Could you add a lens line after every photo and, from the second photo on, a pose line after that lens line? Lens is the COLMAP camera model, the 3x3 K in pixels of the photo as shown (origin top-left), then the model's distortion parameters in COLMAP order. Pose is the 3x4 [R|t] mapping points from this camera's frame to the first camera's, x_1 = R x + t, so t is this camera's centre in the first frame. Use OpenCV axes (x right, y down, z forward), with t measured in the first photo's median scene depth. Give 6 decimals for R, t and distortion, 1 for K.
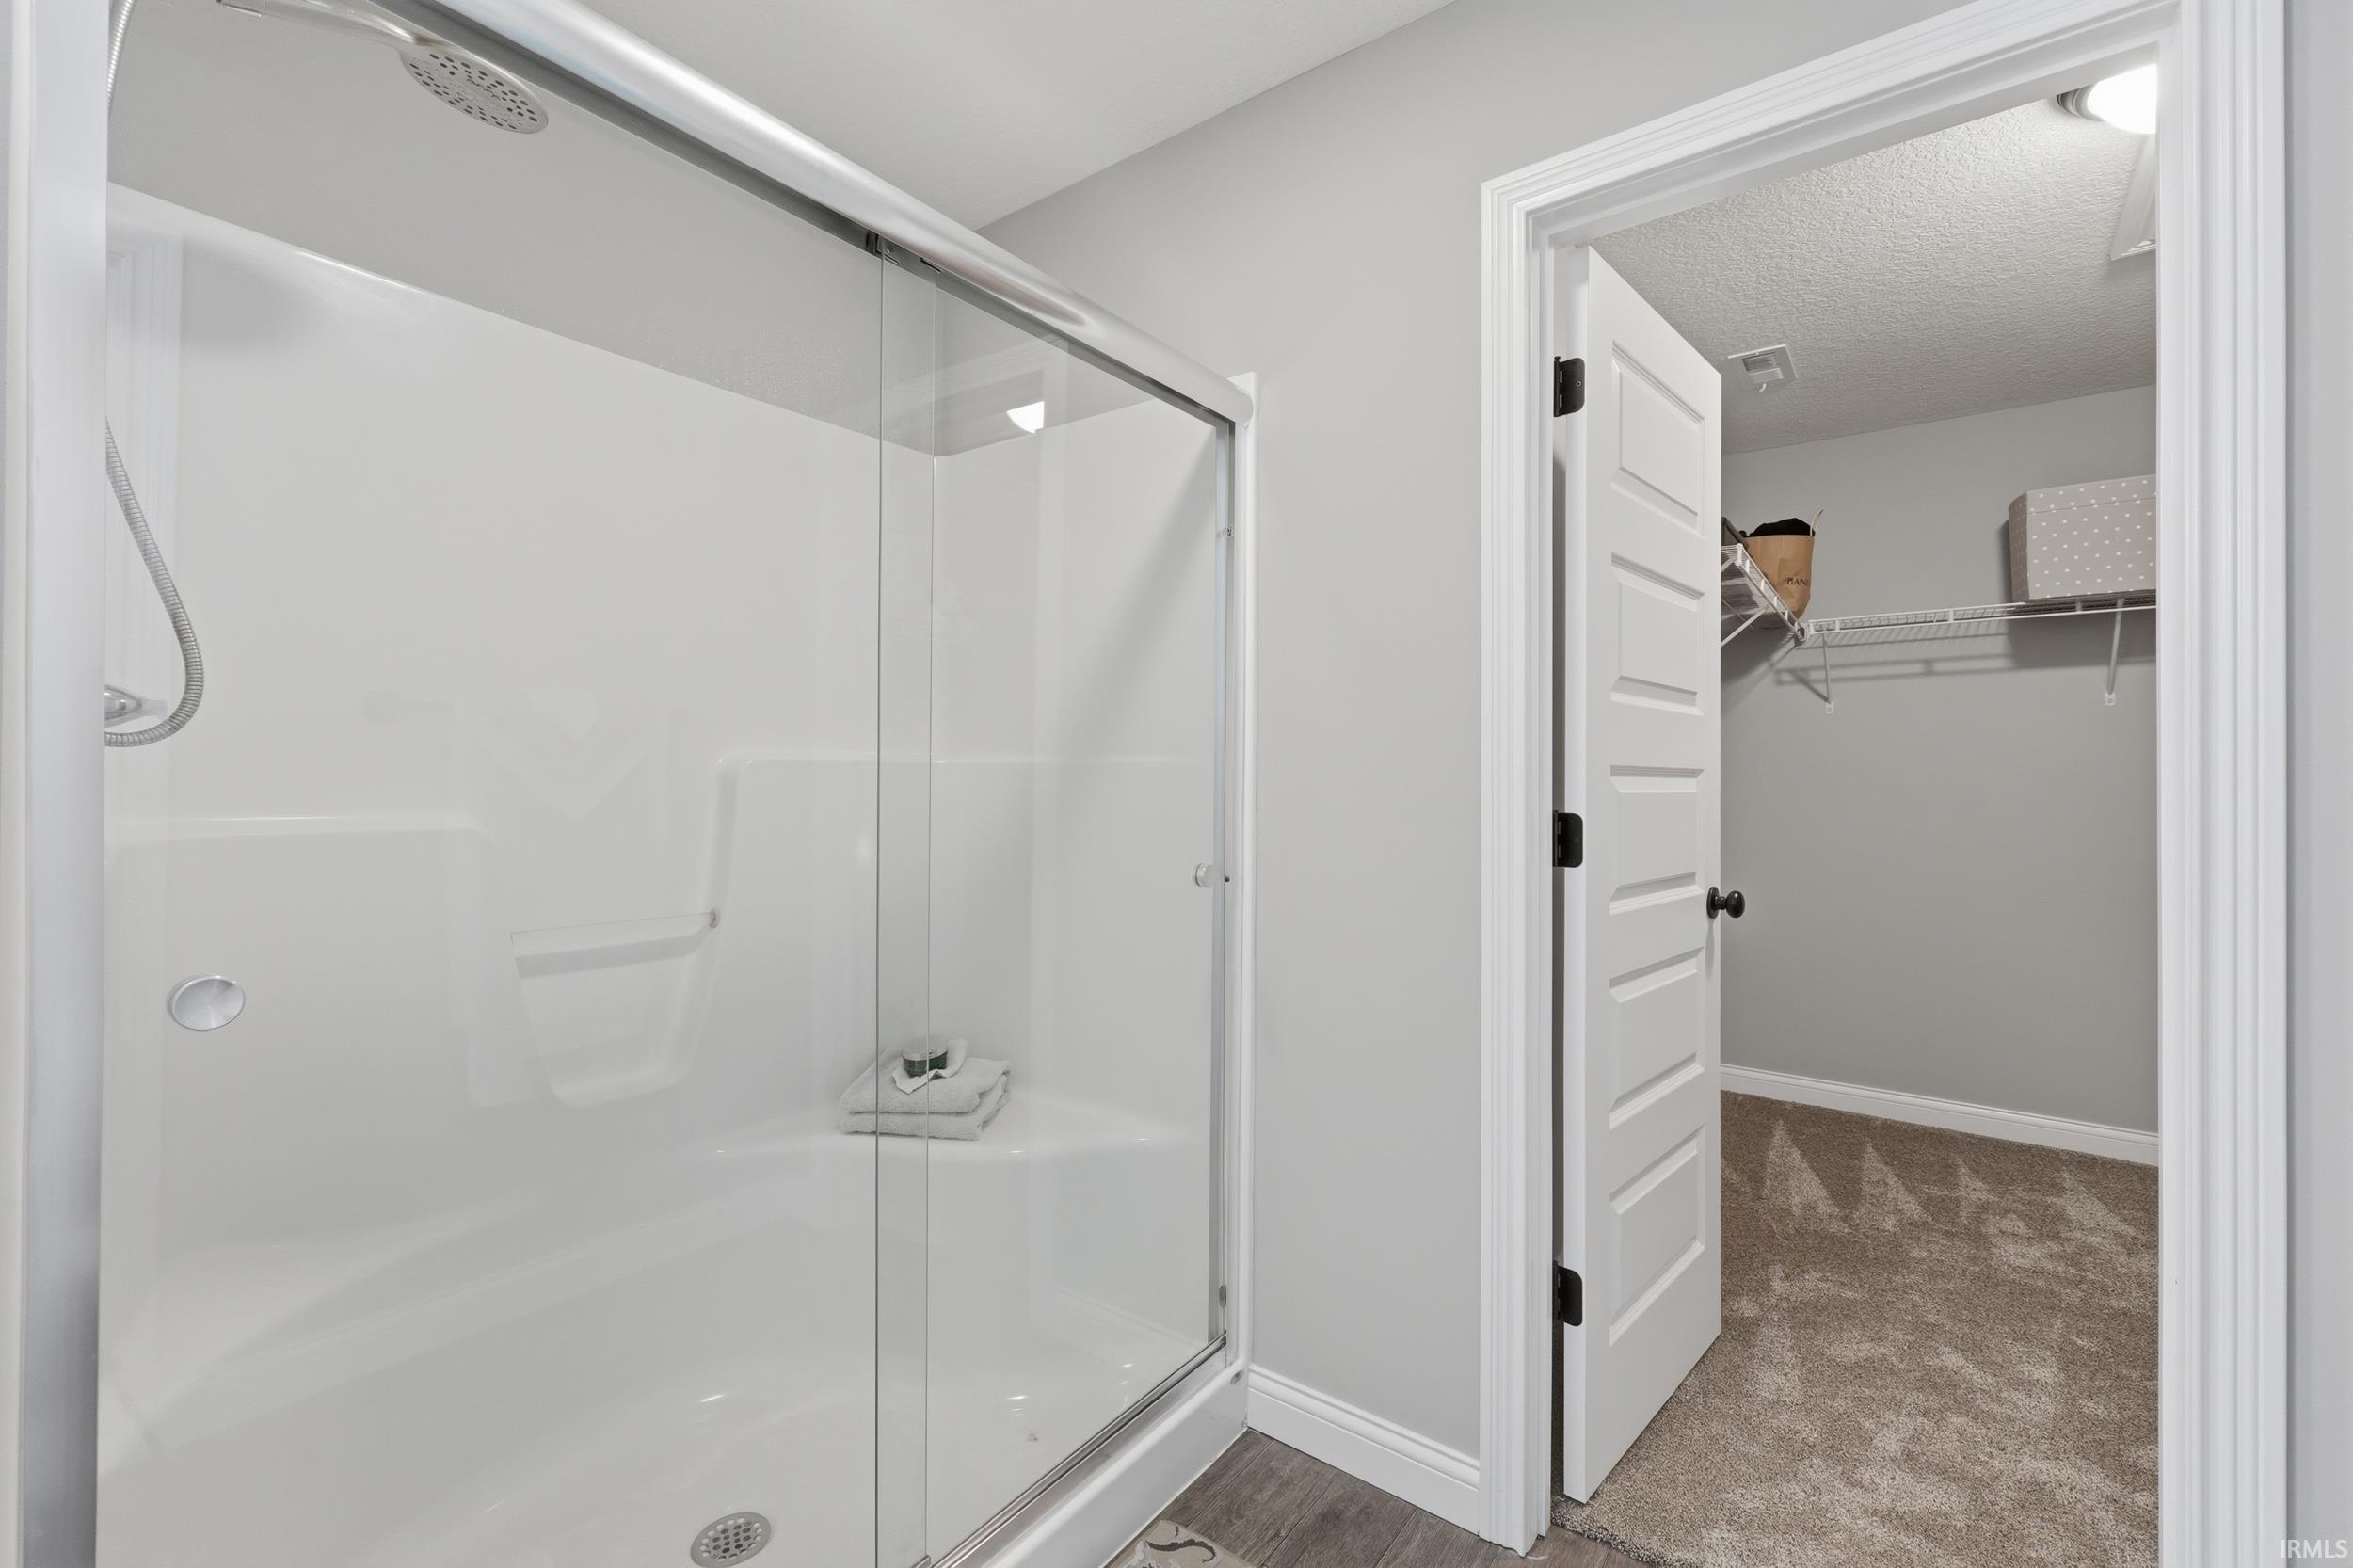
lens RADIAL K [[991.7, 0, 1155.0], [0, 991.7, 769.1], [0, 0, 1]] dist [0.005714, -0.002950]
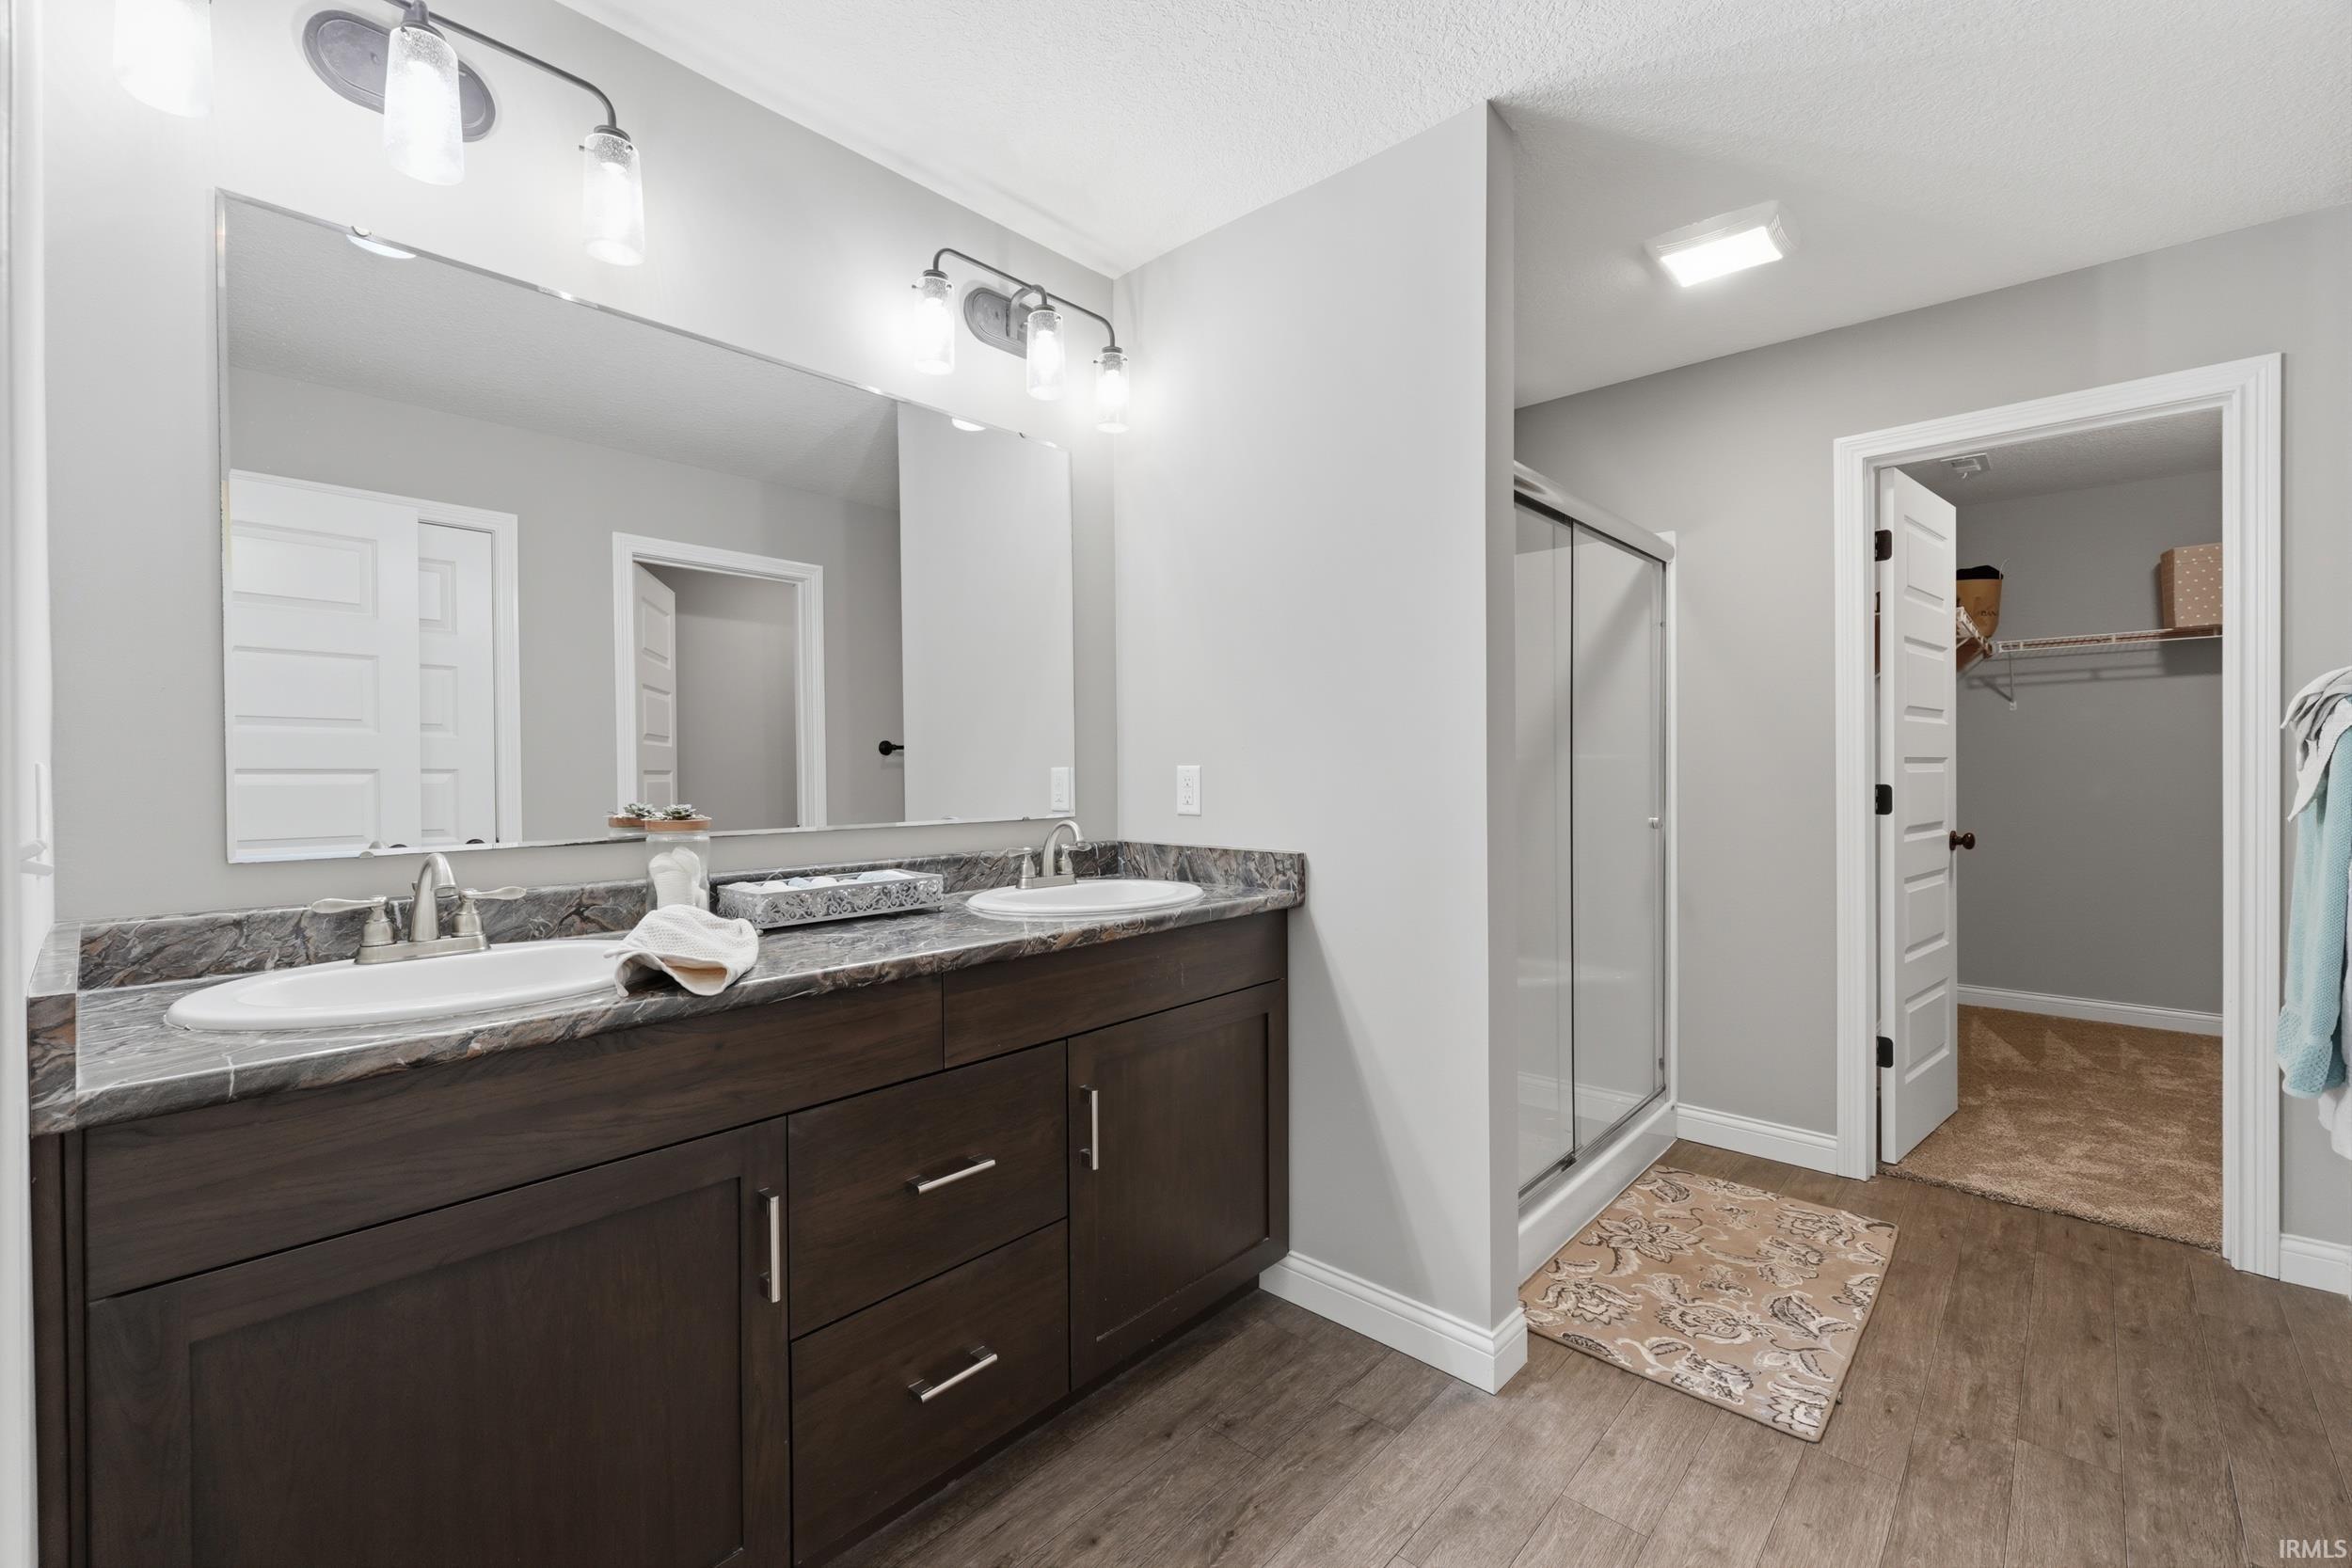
lens RADIAL K [[991.2, 0, 1183.0], [0, 991.2, 783.8], [0, 0, 1]] dist [0.005714, -0.002950]
pose [[0.996496, -0.016830, -0.081934, -0.538745], [0.017991, 0.999748, 0.013455, 0.000286], [0.081687, -0.014882, 0.996547, -0.690969]]
